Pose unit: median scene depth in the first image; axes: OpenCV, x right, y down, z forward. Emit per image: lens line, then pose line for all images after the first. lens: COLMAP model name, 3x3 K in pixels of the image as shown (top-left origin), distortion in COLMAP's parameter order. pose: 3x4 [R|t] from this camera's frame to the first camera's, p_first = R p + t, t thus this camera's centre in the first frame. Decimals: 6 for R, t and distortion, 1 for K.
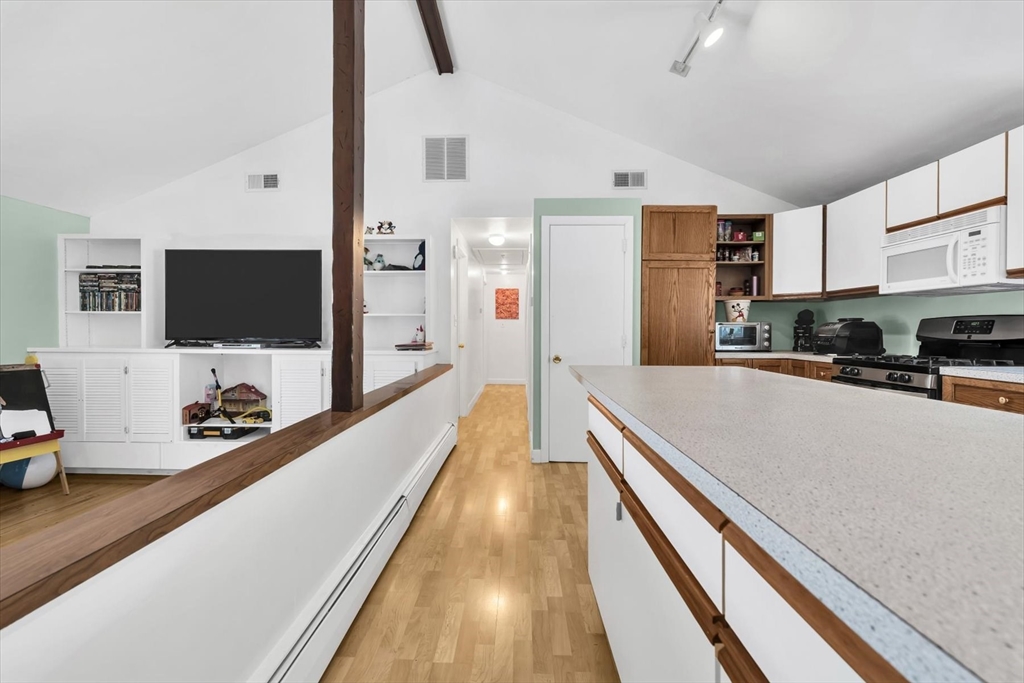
lens RADIAL K [[474.5, 0, 508.2], [0, 474.5, 336.6], [0, 0, 1]] dist [-0.003925, 0.001545]
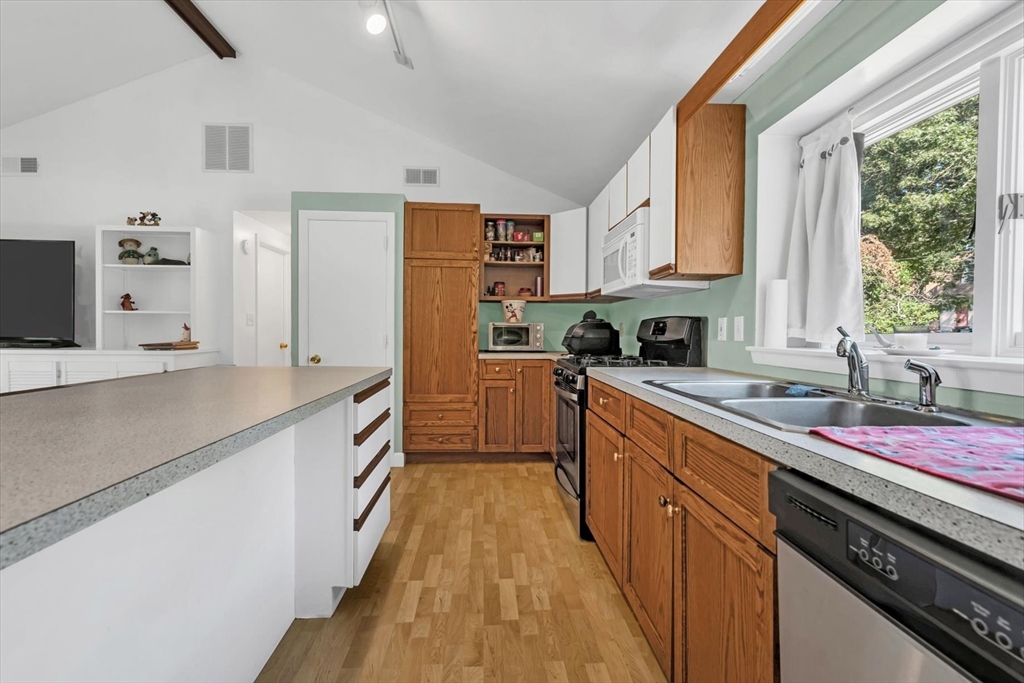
lens RADIAL K [[474.5, 0, 513.1], [0, 474.5, 336.3], [0, 0, 1]] dist [-0.003925, 0.001545]
pose [[0.996150, 0.005092, 0.087516, 0.387014], [-0.004808, 0.999982, -0.003458, 0.001419], [-0.087533, 0.003024, 0.996157, 0.009521]]
